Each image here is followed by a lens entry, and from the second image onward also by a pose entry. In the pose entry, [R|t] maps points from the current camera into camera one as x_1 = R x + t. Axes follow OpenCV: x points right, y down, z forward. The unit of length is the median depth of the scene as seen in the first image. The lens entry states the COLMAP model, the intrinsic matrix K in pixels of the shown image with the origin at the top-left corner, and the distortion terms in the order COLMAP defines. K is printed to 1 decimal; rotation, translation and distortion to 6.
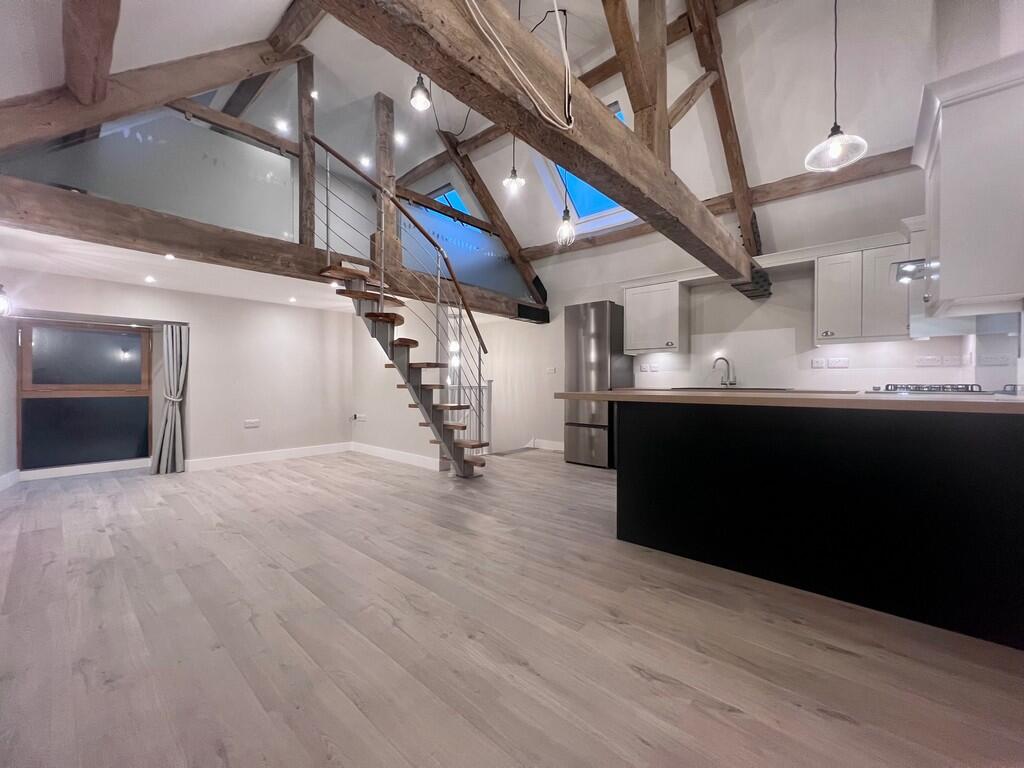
lens RADIAL K [[409.8, 0, 510.6], [0, 409.8, 384.5], [0, 0, 1]] dist [0.001289, -0.000152]
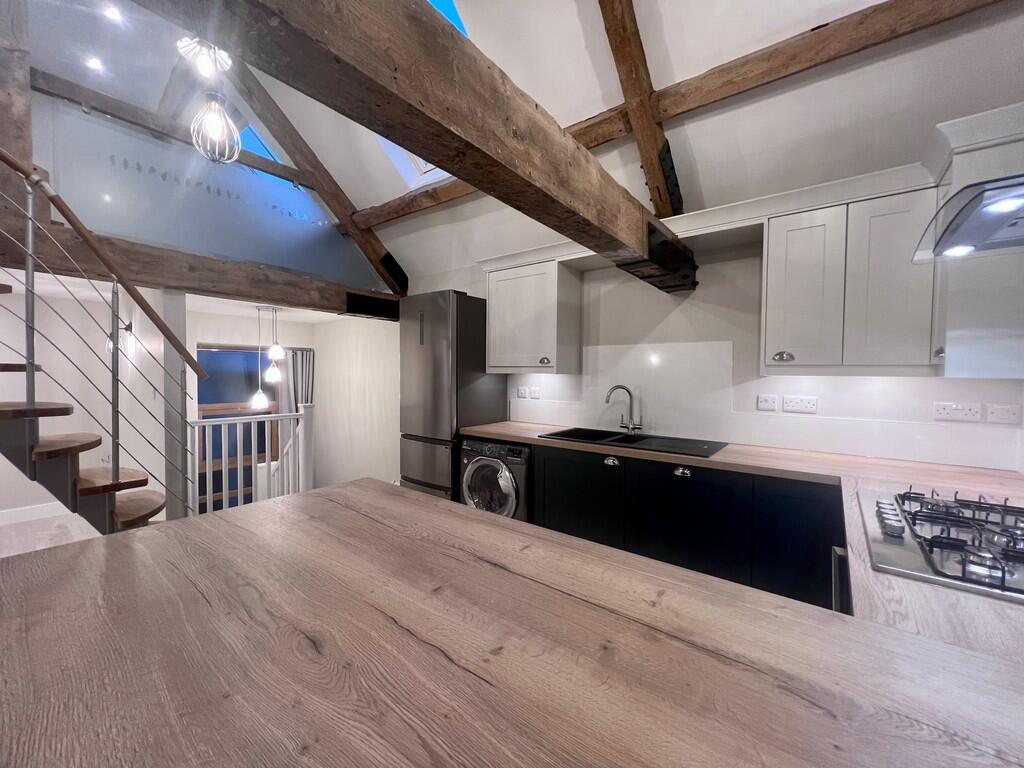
lens RADIAL K [[409.8, 0, 511.8], [0, 409.8, 383.3], [0, 0, 1]] dist [0.001289, -0.000152]
pose [[0.997655, 0.003136, 0.068371, 0.317496], [-0.004561, 0.999776, 0.020691, -0.083281], [-0.068290, -0.020954, 0.997445, 0.404307]]
